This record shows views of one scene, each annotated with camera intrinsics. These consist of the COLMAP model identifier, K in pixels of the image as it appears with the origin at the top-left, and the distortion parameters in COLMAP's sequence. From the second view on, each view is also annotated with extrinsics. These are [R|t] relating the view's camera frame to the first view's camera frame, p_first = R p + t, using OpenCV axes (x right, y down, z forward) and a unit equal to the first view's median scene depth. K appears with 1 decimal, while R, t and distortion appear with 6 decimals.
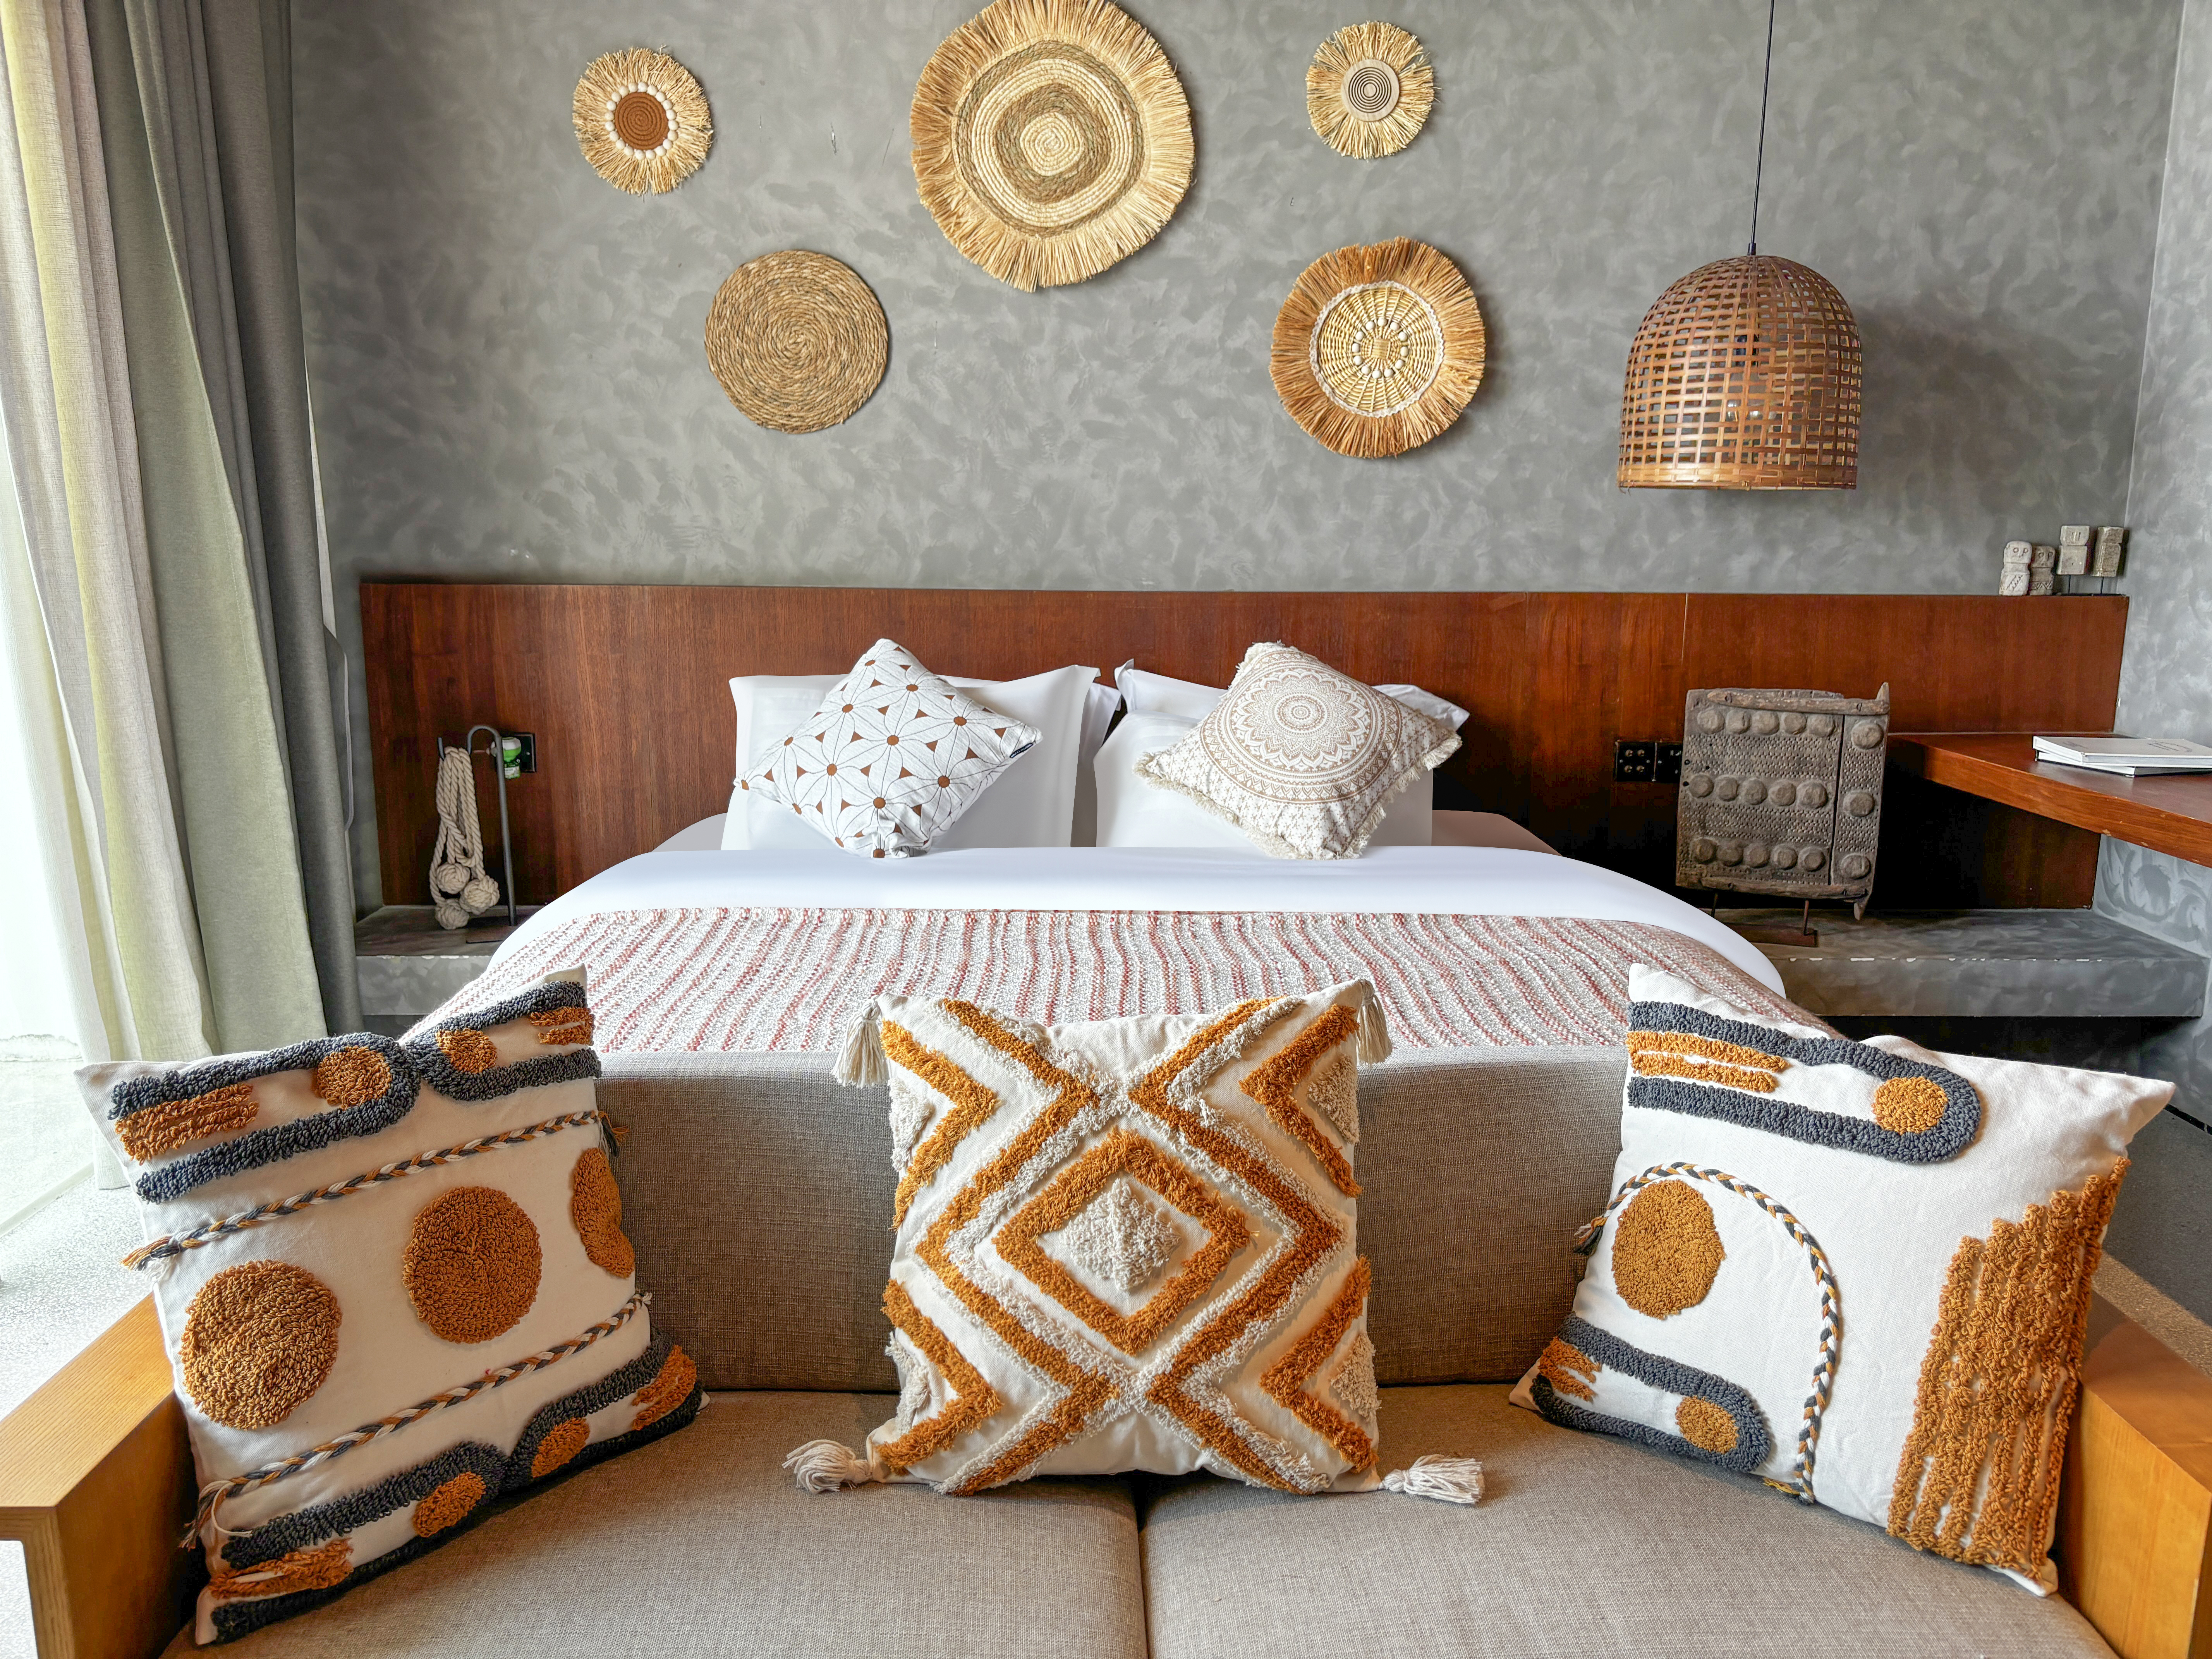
lens RADIAL K [[1686.0, 0, 966.4], [0, 1686.0, 840.3], [0, 0, 1]] dist [0.032095, -0.033293]
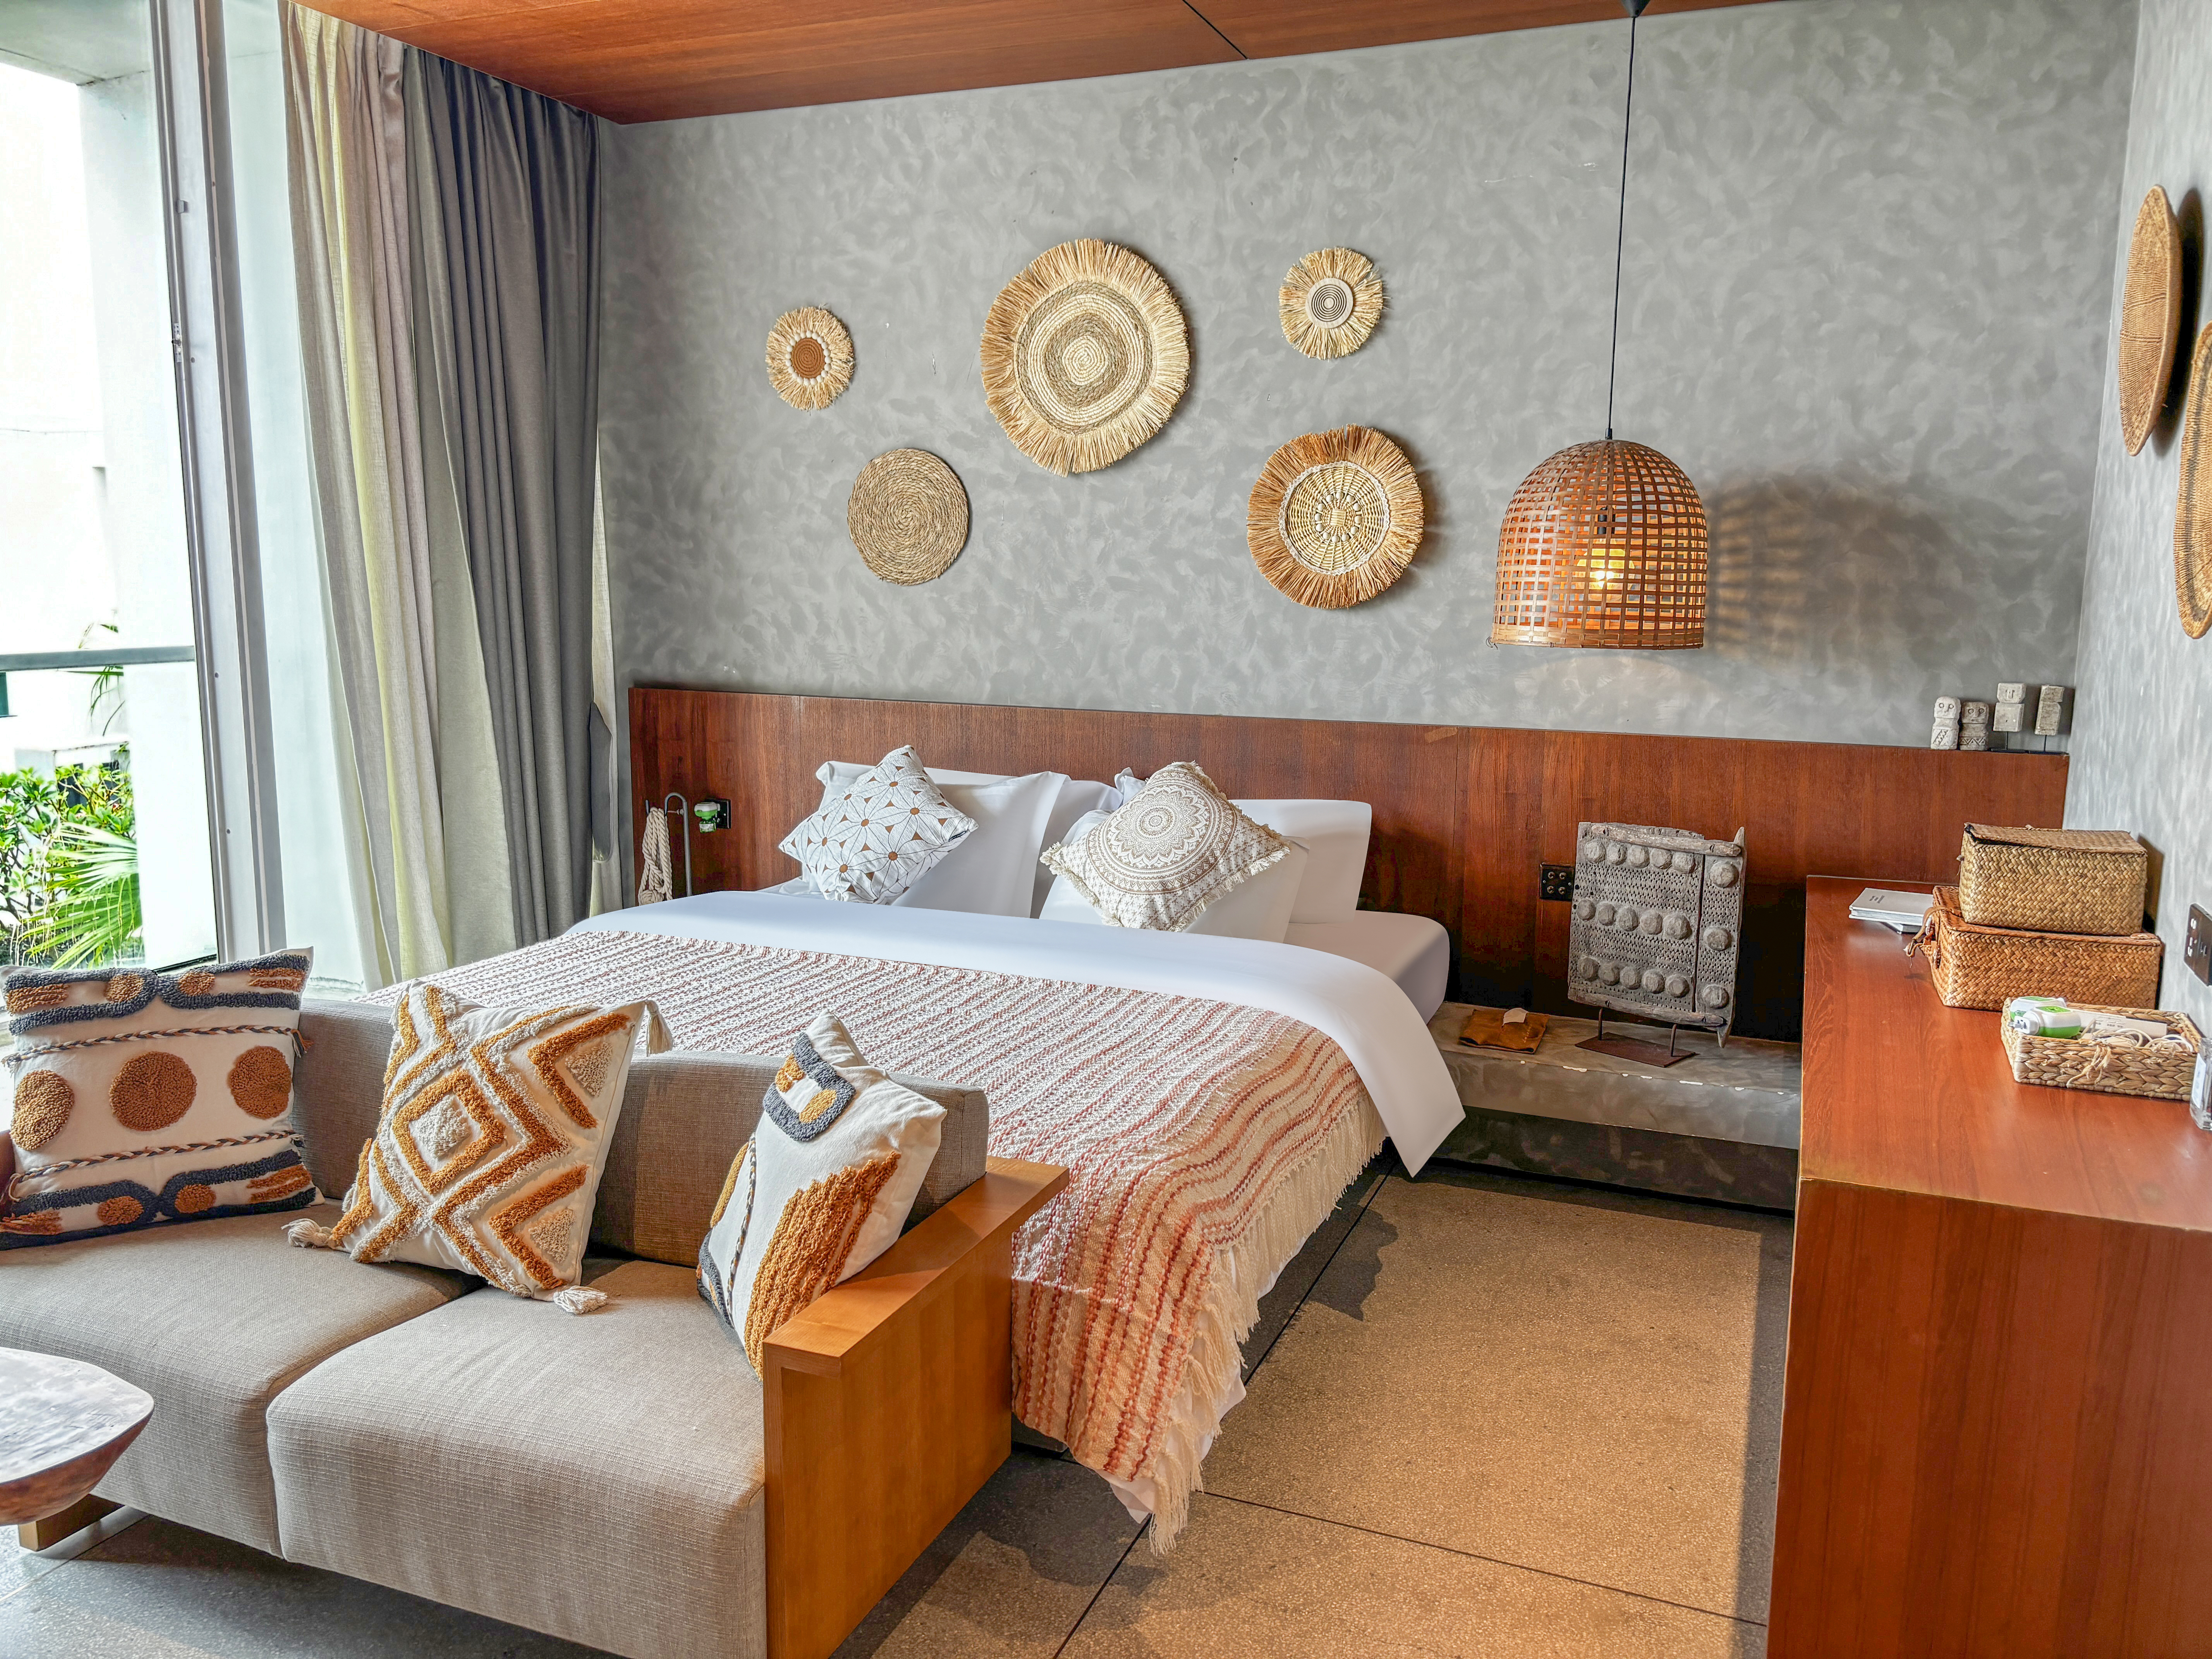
lens RADIAL K [[1686.0, 0, 1087.6], [0, 1686.0, 849.1], [0, 0, 1]] dist [0.032095, -0.033293]
pose [[0.913437, 0.069381, -0.401022, 0.583449], [-0.079286, 0.996819, -0.008136, -0.037037], [0.399182, 0.039227, 0.916032, -0.141086]]
